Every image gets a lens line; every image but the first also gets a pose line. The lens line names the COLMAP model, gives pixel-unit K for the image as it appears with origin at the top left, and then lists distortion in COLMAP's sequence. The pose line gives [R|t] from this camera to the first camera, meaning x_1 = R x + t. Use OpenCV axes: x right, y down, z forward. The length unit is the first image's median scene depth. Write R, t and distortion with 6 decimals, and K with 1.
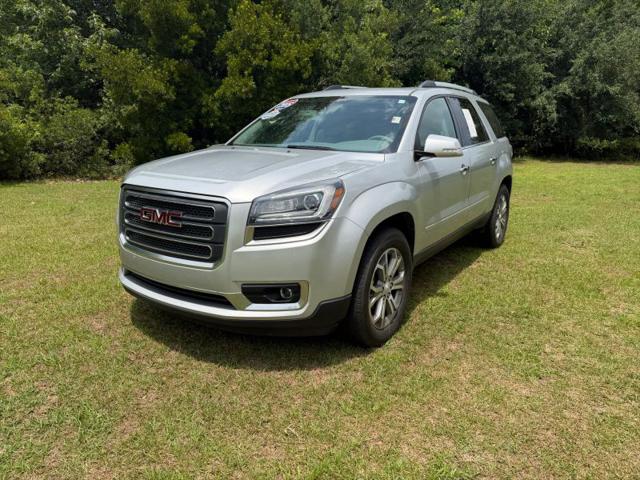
lens RADIAL K [[461.6, 0, 317.3], [0, 461.6, 240.7], [0, 0, 1]] dist [0.013426, -0.009642]
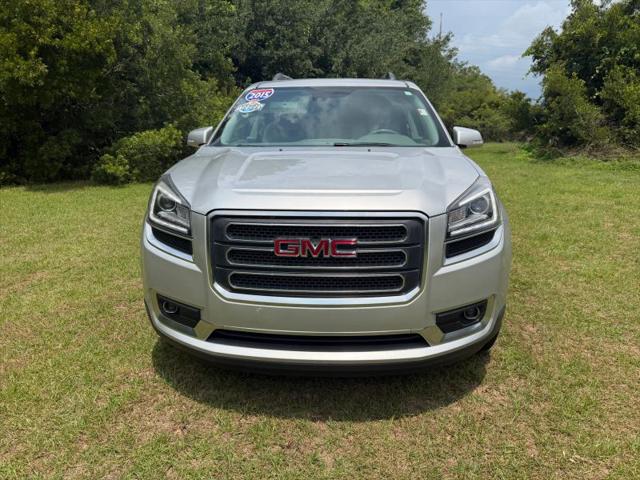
lens RADIAL K [[461.6, 0, 319.8], [0, 461.6, 241.1], [0, 0, 1]] dist [0.013426, -0.009642]
pose [[0.860802, -0.142421, 0.488607, -0.161638], [0.134674, 0.989567, 0.051180, -0.023003], [-0.490798, 0.021747, 0.871002, 0.084321]]
